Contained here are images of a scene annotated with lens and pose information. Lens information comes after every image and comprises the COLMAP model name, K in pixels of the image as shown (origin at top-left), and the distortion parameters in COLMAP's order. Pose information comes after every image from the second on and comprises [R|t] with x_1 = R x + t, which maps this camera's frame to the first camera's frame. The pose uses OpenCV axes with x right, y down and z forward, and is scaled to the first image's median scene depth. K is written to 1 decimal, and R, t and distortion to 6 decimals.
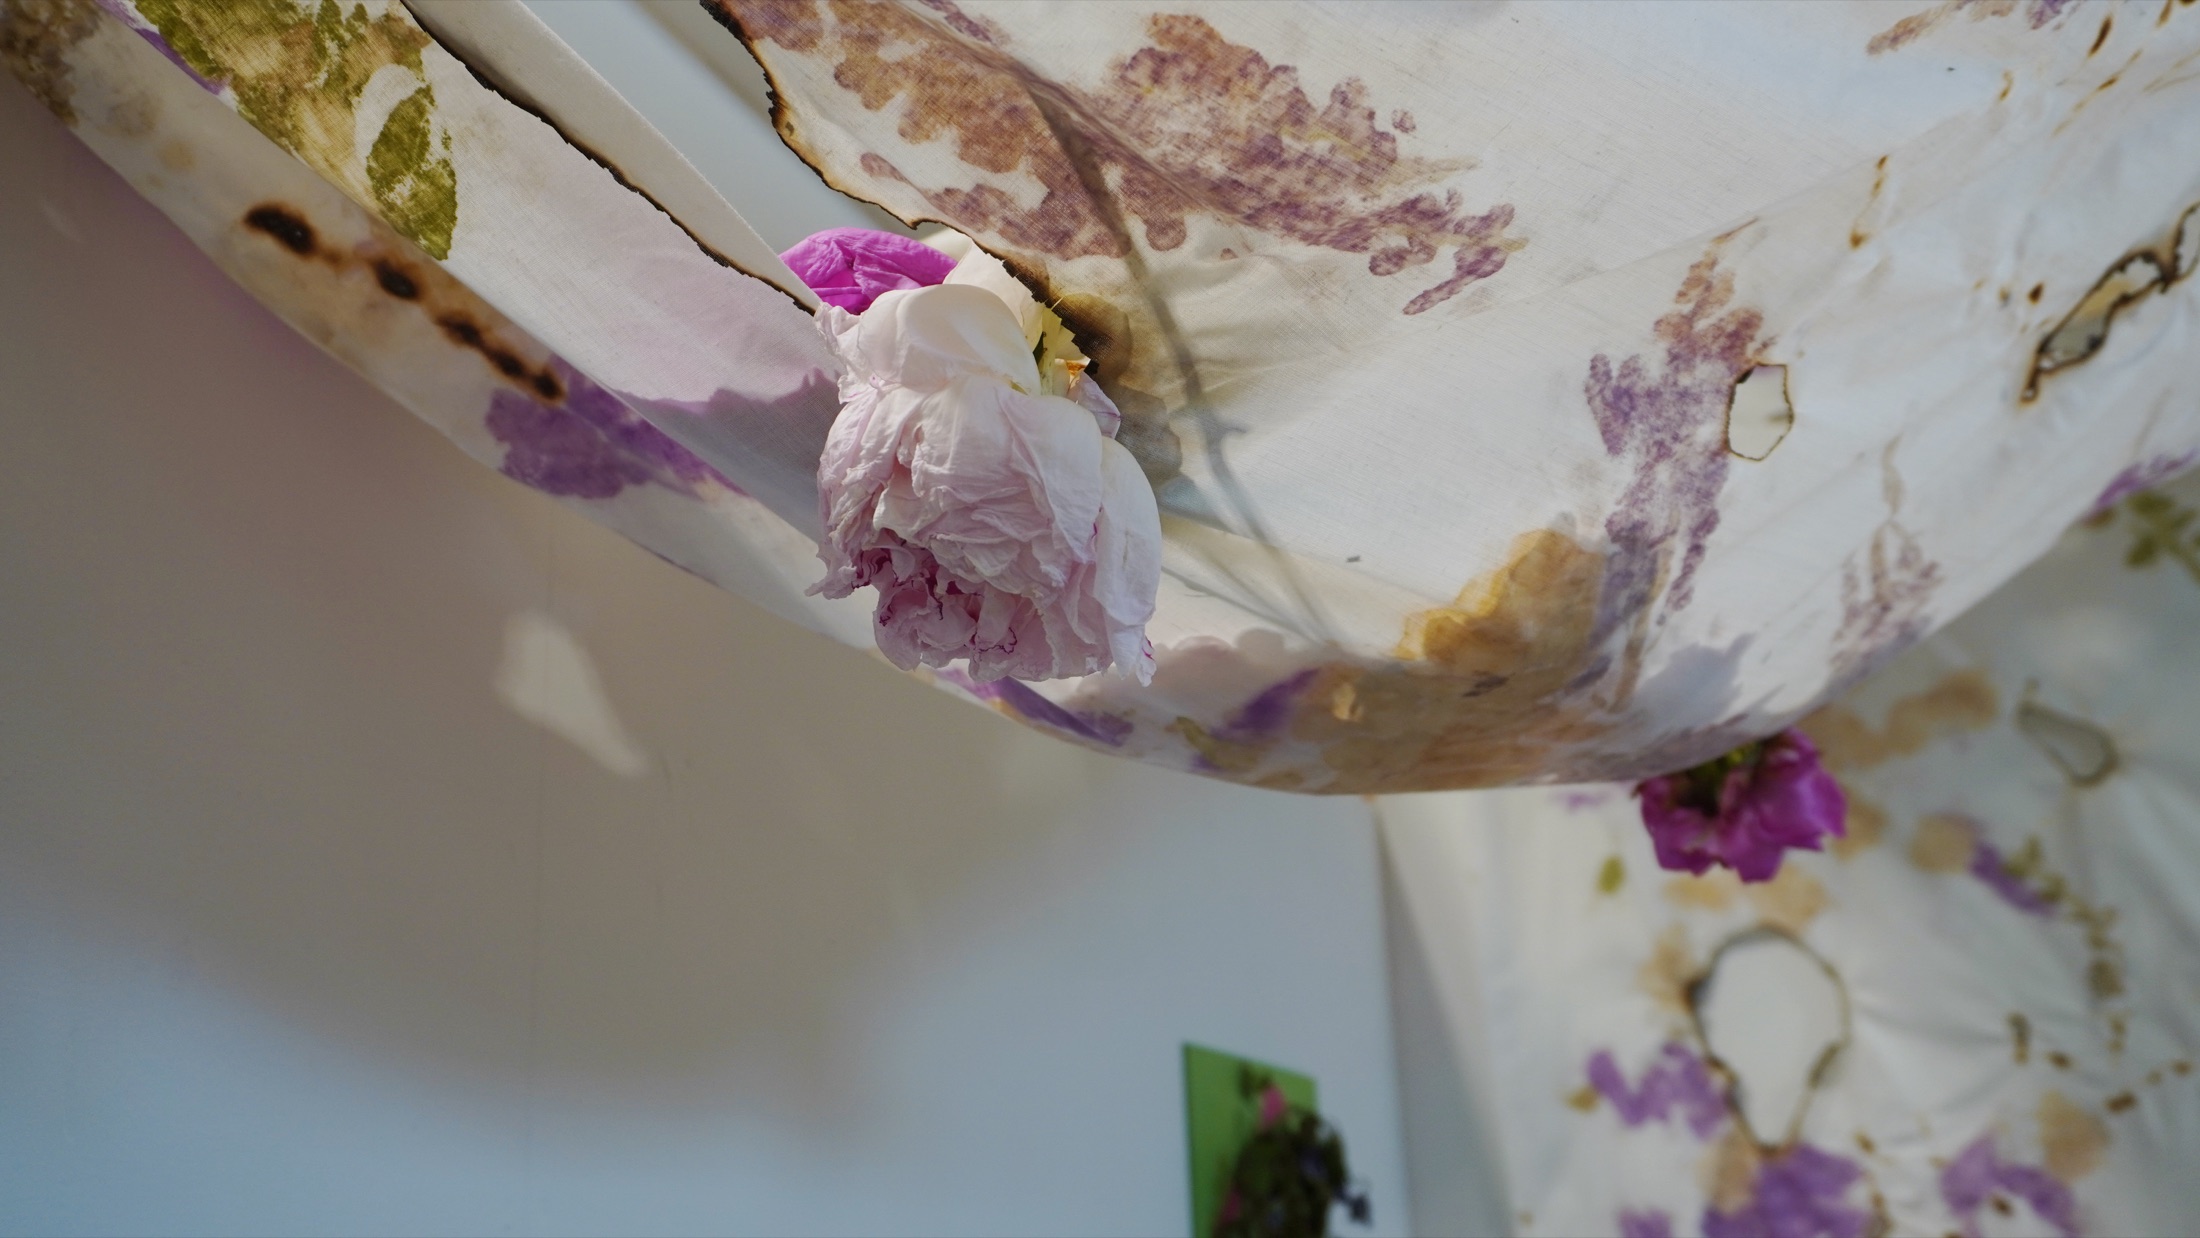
lens RADIAL K [[2215.2, 0, 1056.1], [0, 2215.2, 608.1], [0, 0, 1]] dist [0.002251, 0.000000]
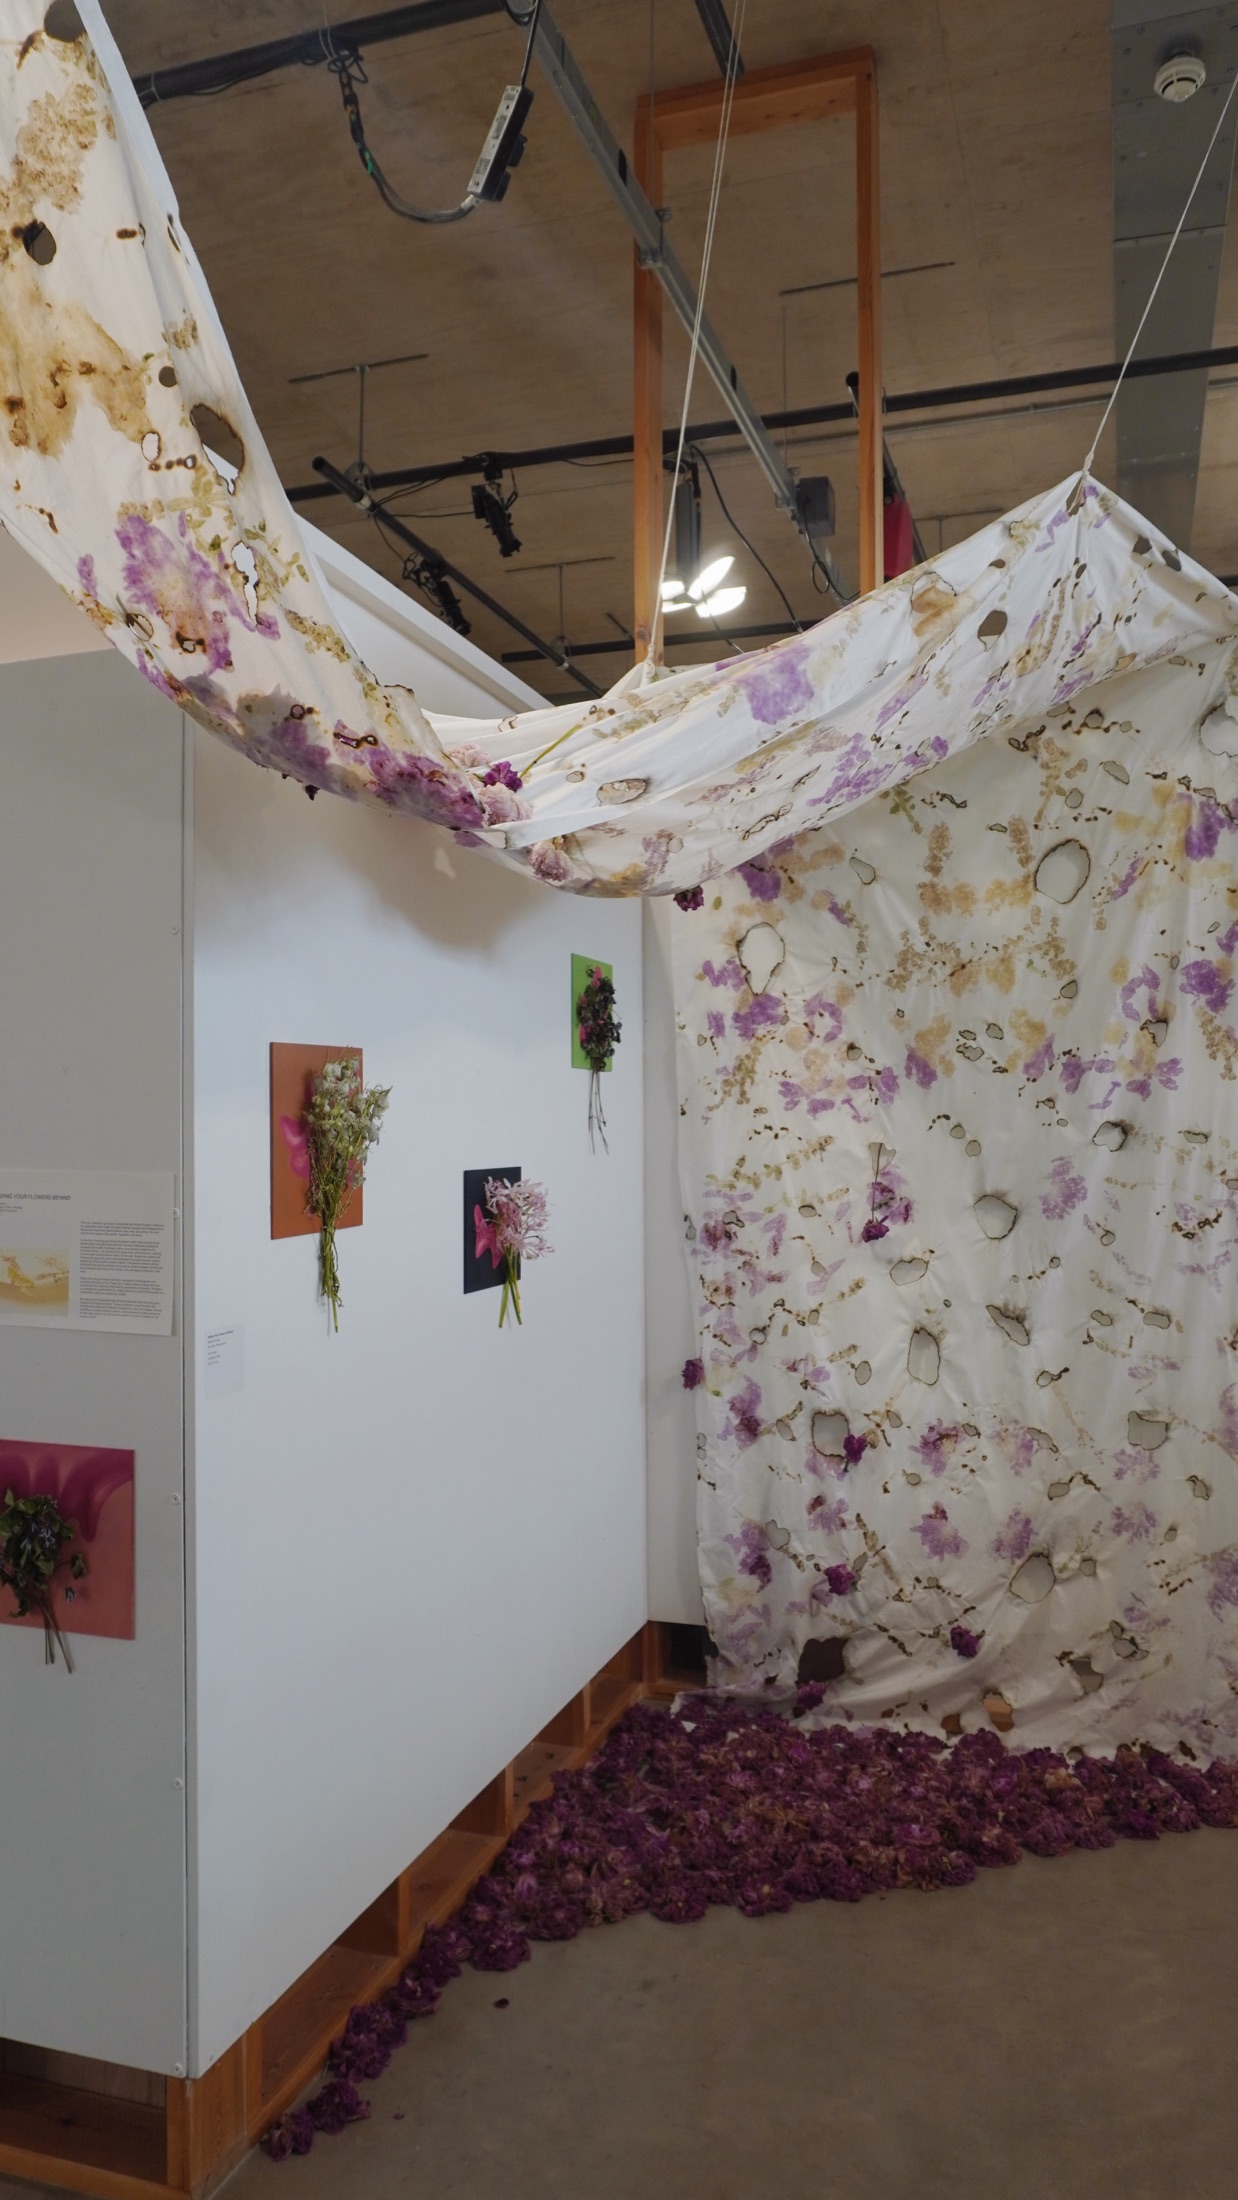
lens RADIAL K [[1515.9, 0, 599.3], [0, 1515.9, 1093.9], [0, 0, 1]] dist [-0.049749, 0.026616]
pose [[0.996606, 0.042956, 0.070225, -0.045102], [-0.061049, 0.957930, 0.280435, -0.220288], [-0.055224, -0.283770, 0.957301, -1.136159]]
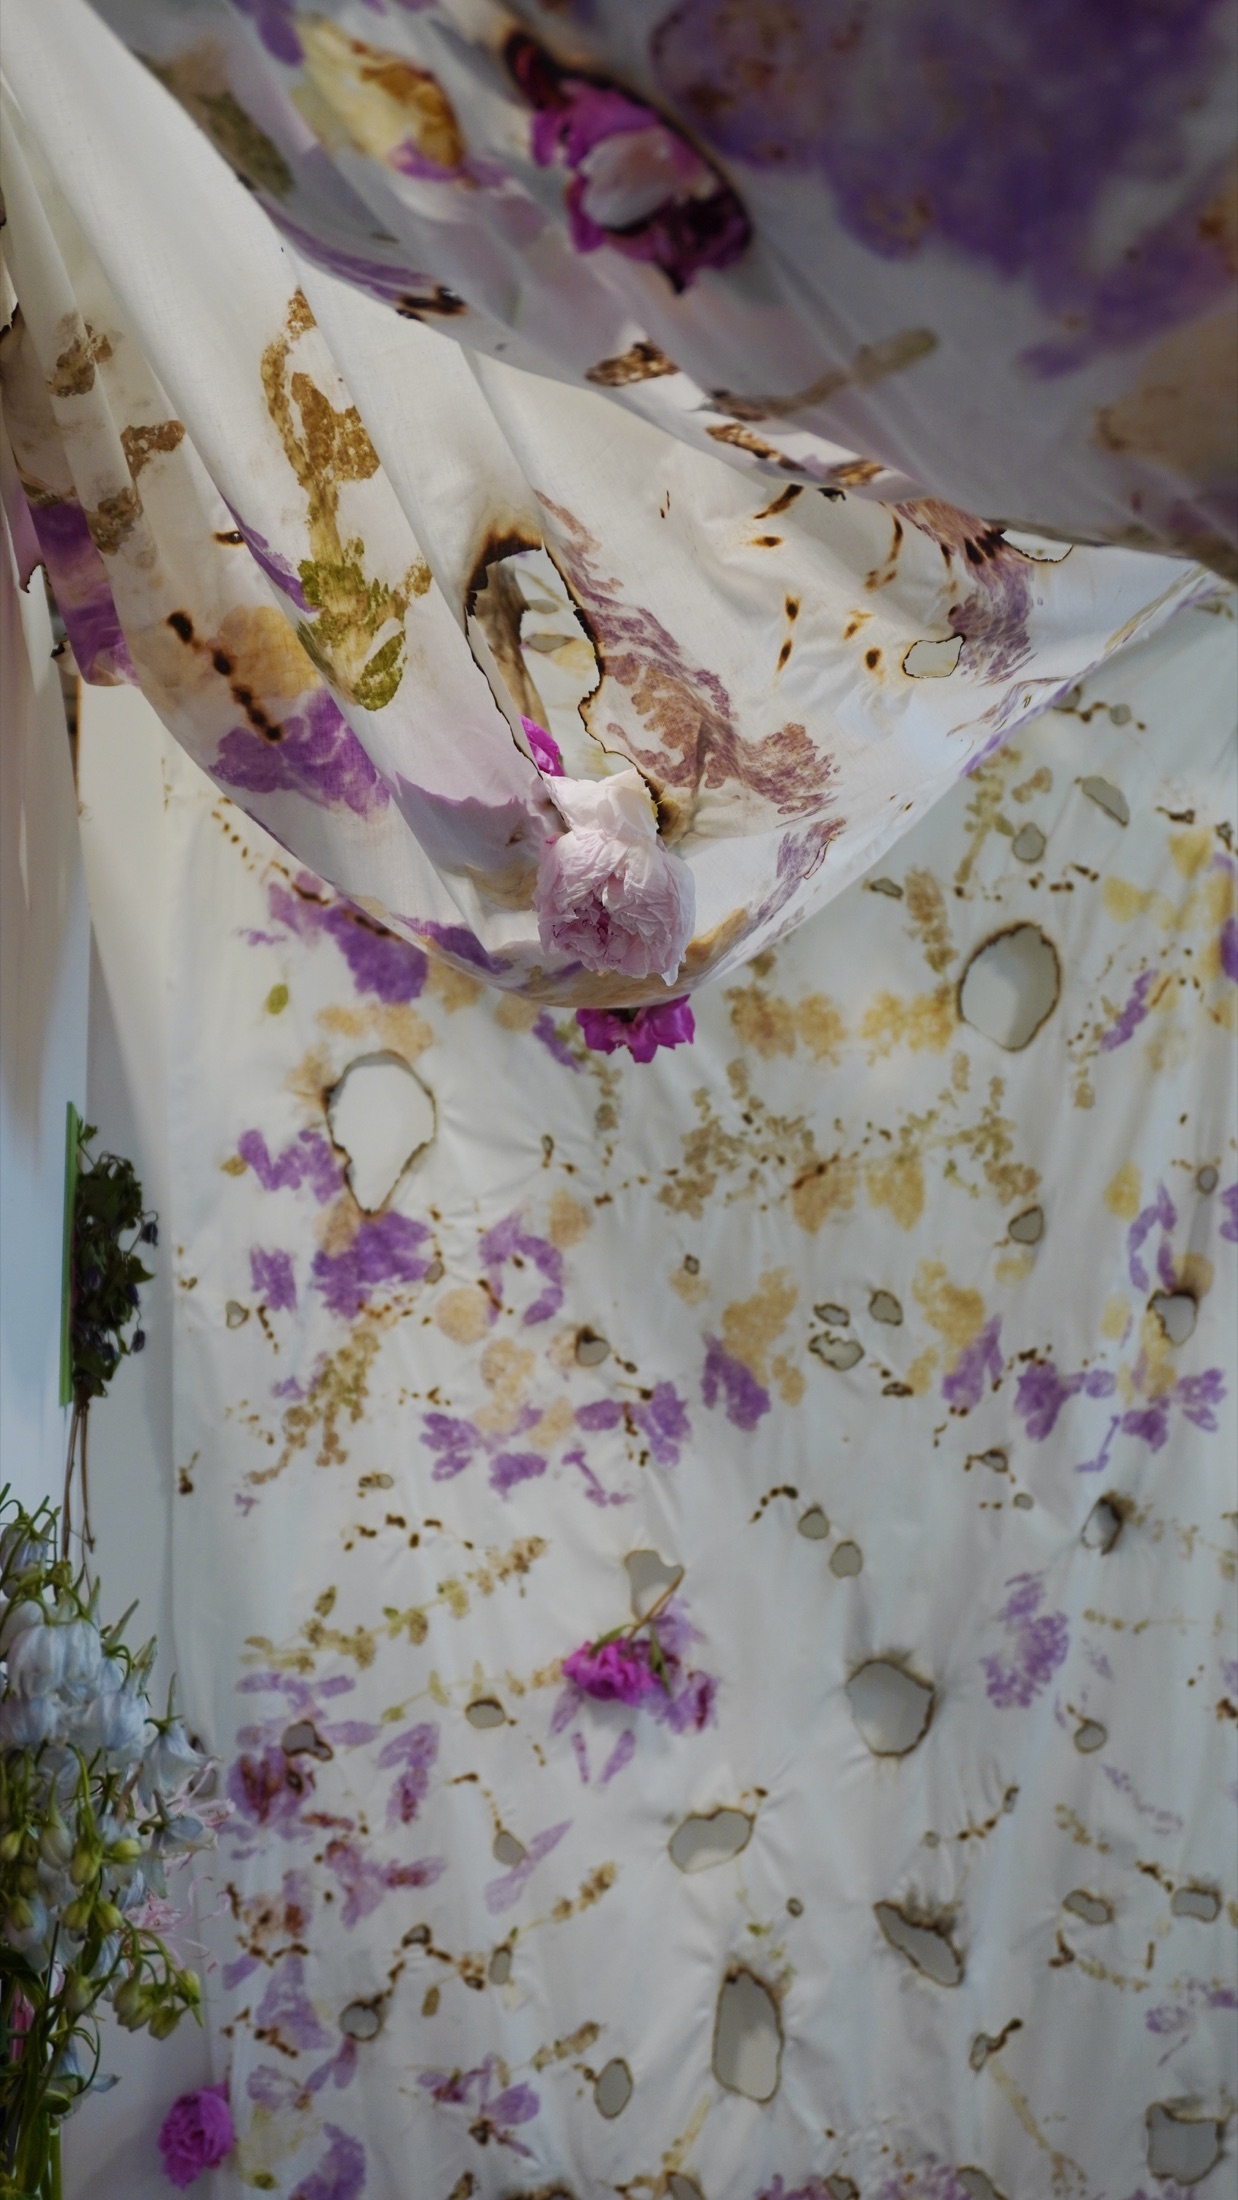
lens RADIAL K [[2339.5, 0, 628.1], [0, 2339.5, 1076.5], [0, 0, 1]] dist [0.005645, 0.000000]
pose [[0.824509, 0.104764, 0.556066, -0.378230], [-0.202815, 0.972133, 0.117572, -0.042387], [-0.528253, -0.209717, 0.822780, -0.269803]]
